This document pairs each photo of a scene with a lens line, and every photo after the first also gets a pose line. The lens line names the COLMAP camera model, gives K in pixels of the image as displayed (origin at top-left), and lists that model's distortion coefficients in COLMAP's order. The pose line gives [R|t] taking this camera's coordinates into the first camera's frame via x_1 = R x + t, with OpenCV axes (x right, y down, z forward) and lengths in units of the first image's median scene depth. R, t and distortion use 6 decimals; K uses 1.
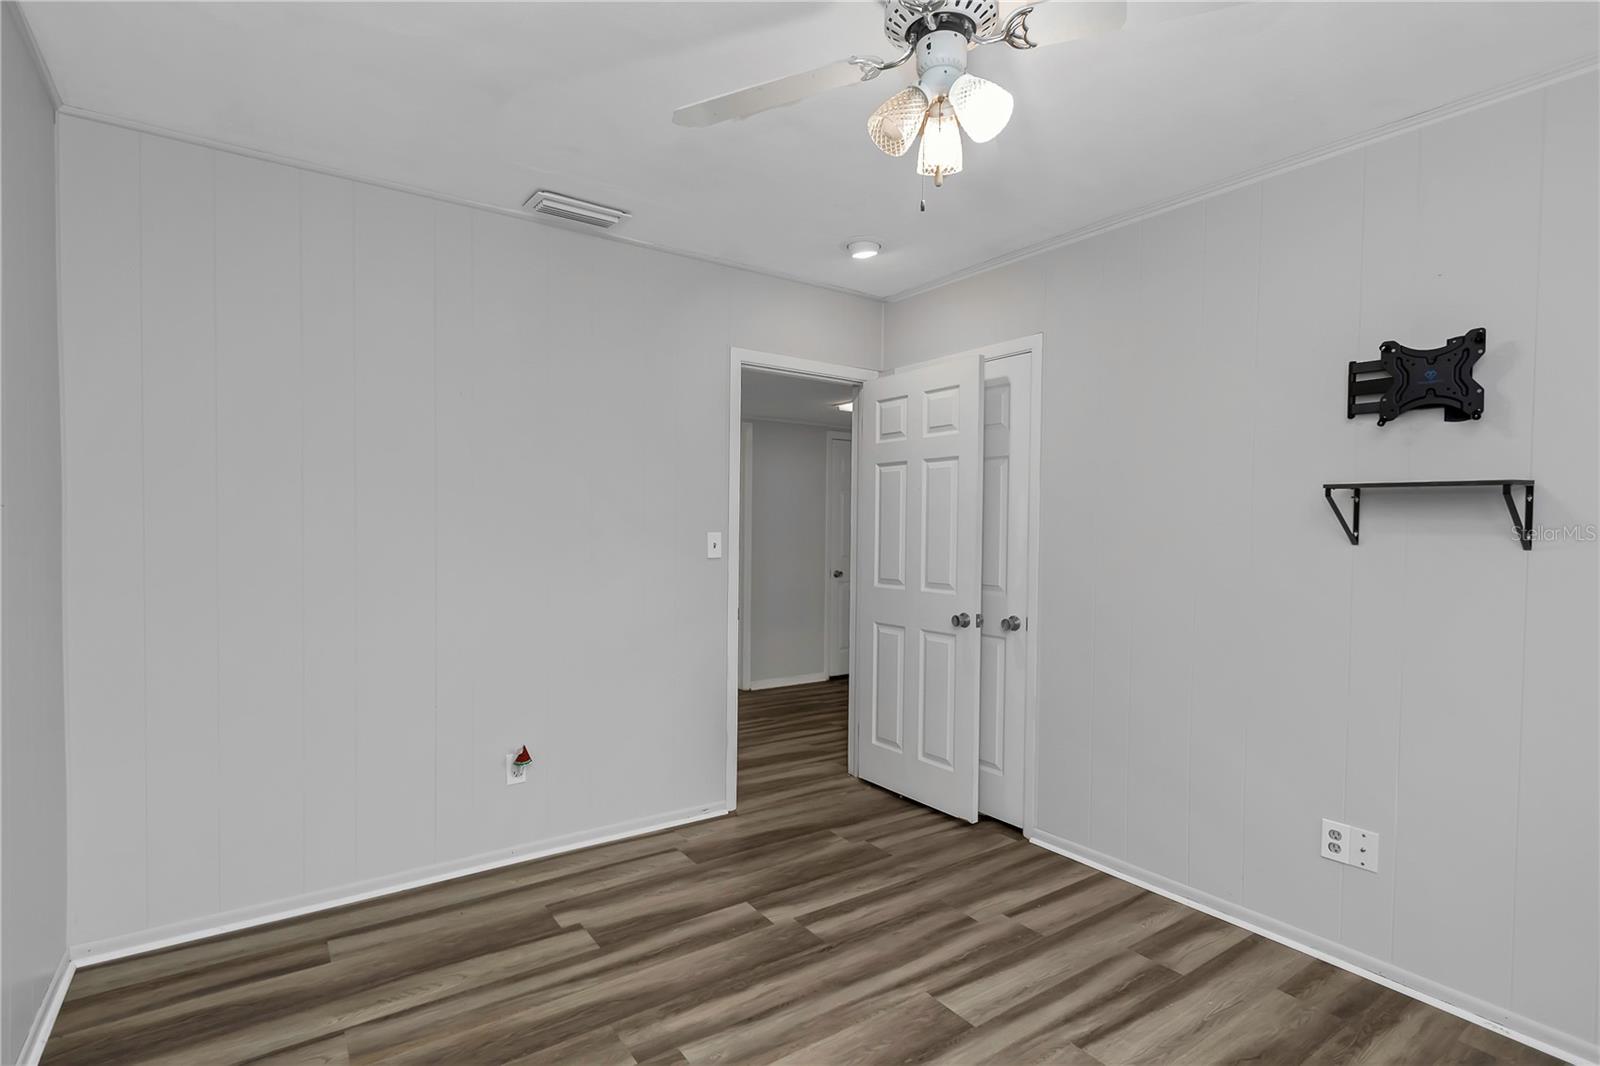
lens RADIAL K [[799.1, 0, 745.1], [0, 799.1, 536.8], [0, 0, 1]] dist [0.001244, -0.001068]
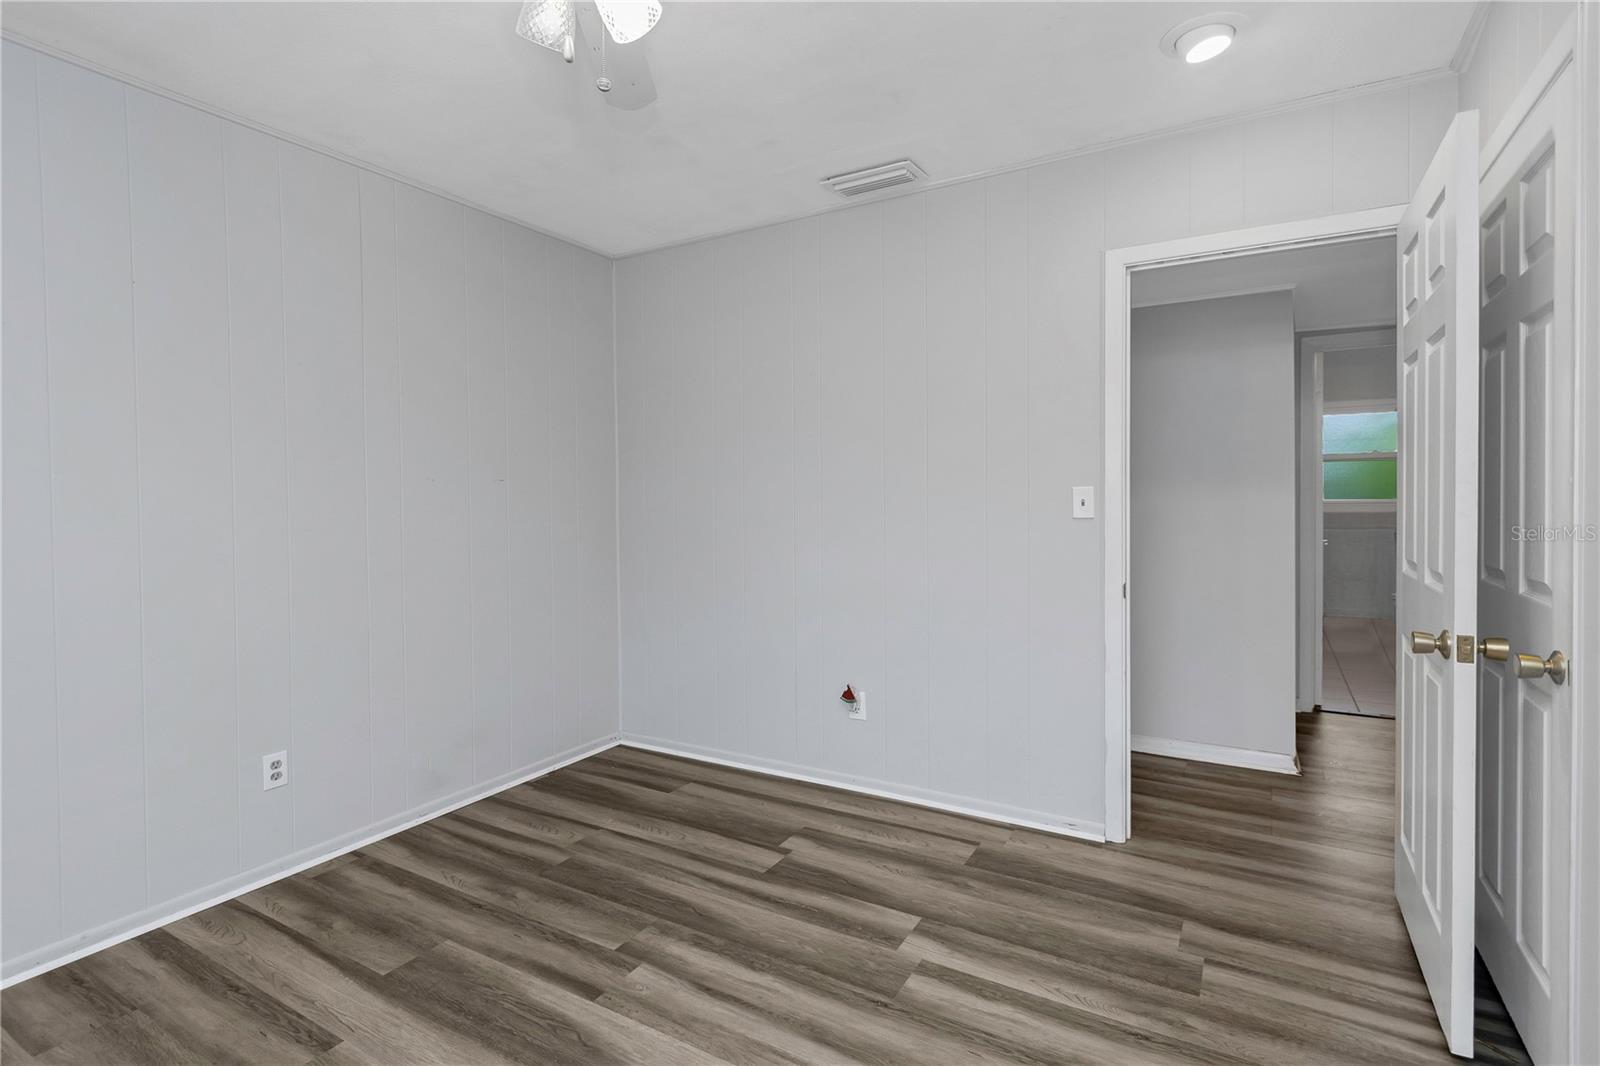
lens RADIAL K [[734.1, 0, 831.0], [0, 734.1, 498.8], [0, 0, 1]] dist [-0.000015, -0.000164]
pose [[0.451771, -0.012769, -0.892042, 0.668096], [-0.001142, 0.999888, -0.014891, 0.024176], [0.892133, 0.007747, 0.451706, 0.566910]]
